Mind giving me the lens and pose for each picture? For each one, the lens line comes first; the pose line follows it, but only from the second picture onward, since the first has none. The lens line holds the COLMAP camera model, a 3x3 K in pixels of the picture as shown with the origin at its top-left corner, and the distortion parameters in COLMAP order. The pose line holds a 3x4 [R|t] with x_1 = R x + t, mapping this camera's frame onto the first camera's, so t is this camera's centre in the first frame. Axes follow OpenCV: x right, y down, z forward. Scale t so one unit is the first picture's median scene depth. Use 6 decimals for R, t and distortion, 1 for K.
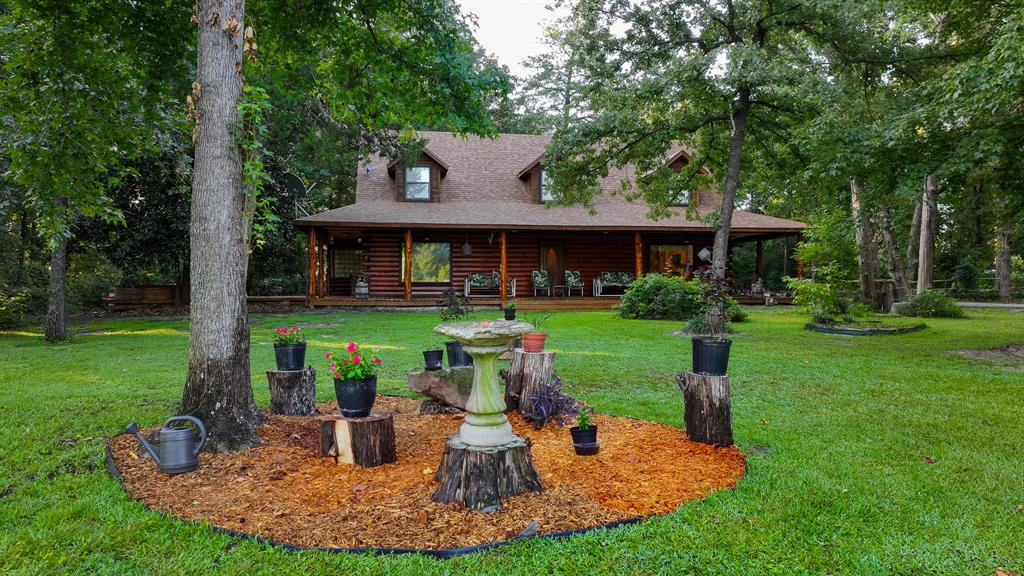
lens RADIAL K [[719.4, 0, 512.0], [0, 719.4, 288.0], [0, 0, 1]] dist [-0.001146, 0.019449]
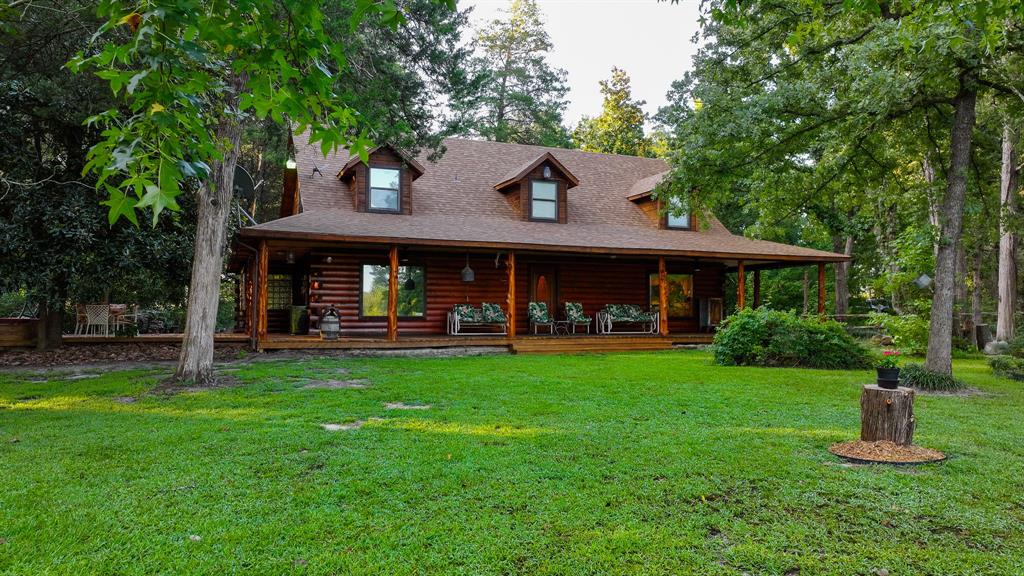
lens RADIAL K [[719.4, 0, 512.0], [0, 719.4, 288.0], [0, 0, 1]] dist [-0.001146, 0.019449]
pose [[0.972670, 0.012296, 0.231868, -0.178614], [-0.001570, 0.998922, -0.046388, -0.002769], [-0.232188, 0.044756, 0.971641, 0.217370]]
